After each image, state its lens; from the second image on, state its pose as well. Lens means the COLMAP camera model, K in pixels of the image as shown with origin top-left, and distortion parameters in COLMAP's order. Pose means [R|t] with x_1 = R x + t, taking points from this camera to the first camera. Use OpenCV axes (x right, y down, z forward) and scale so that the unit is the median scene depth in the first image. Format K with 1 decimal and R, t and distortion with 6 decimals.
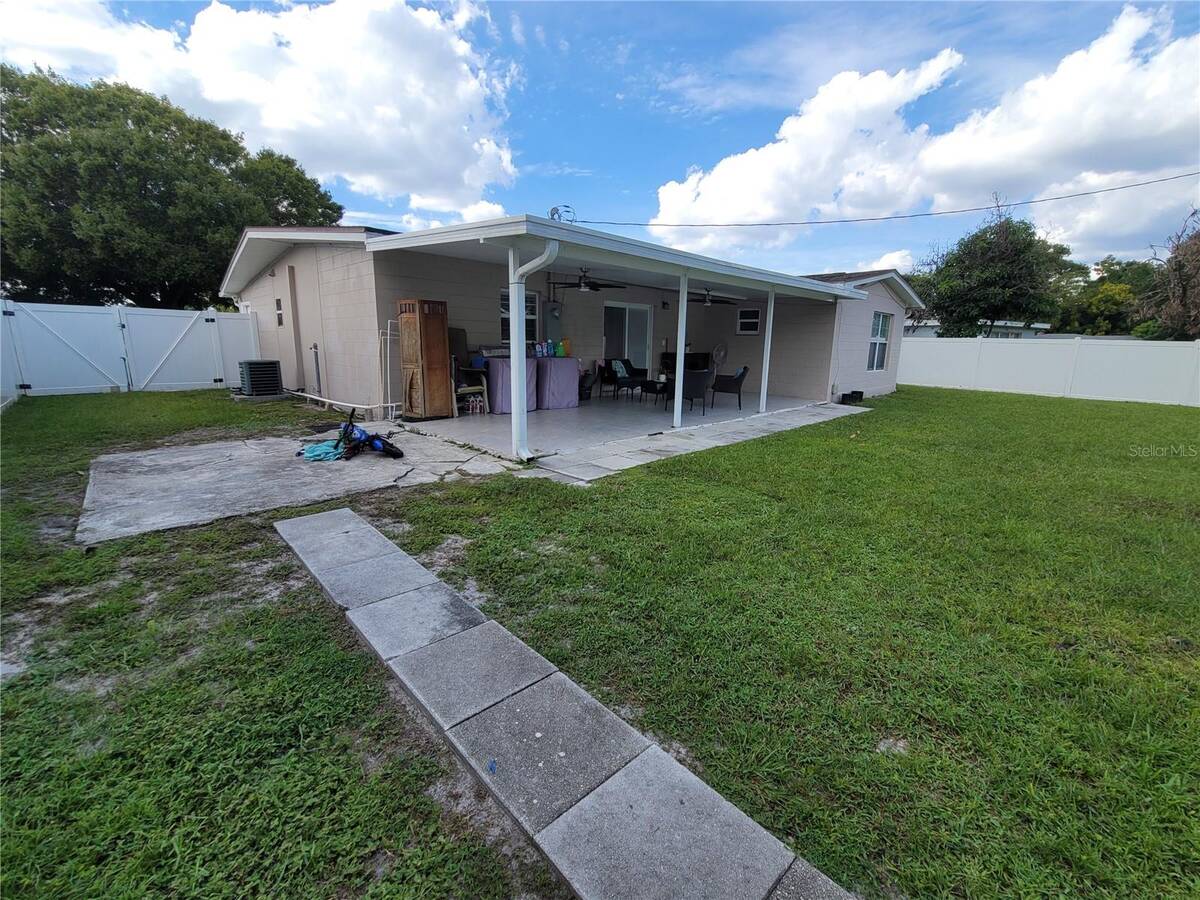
lens RADIAL K [[605.8, 0, 600.0], [0, 605.8, 450.0], [0, 0, 1]] dist [-0.006431, -0.000046]
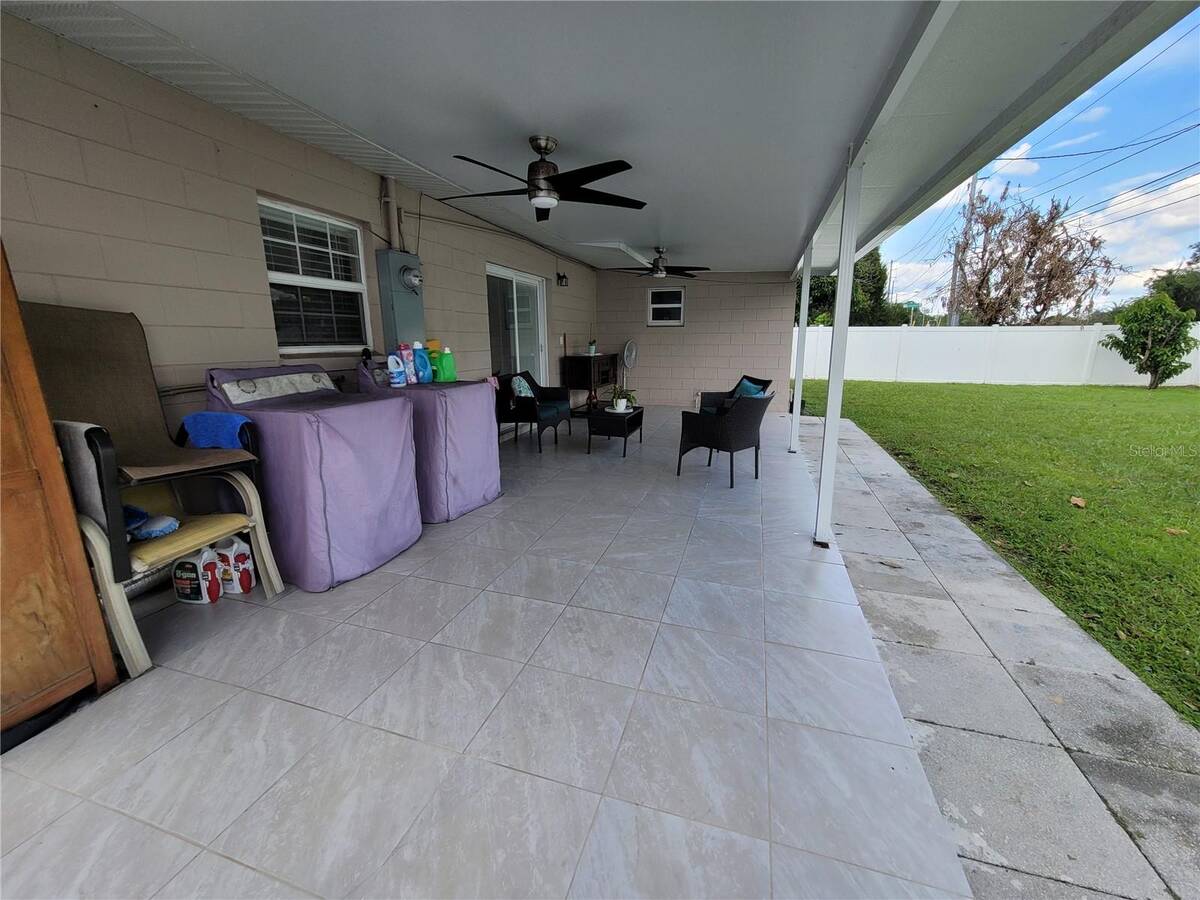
lens RADIAL K [[495.5, 0, 598.3], [0, 495.5, 446.0], [0, 0, 1]] dist [-0.004842, -0.000489]
pose [[0.880291, -0.122941, 0.458228, -0.145063], [0.103482, 0.992342, 0.067445, -0.130328], [-0.463011, -0.011952, 0.886272, 0.691337]]
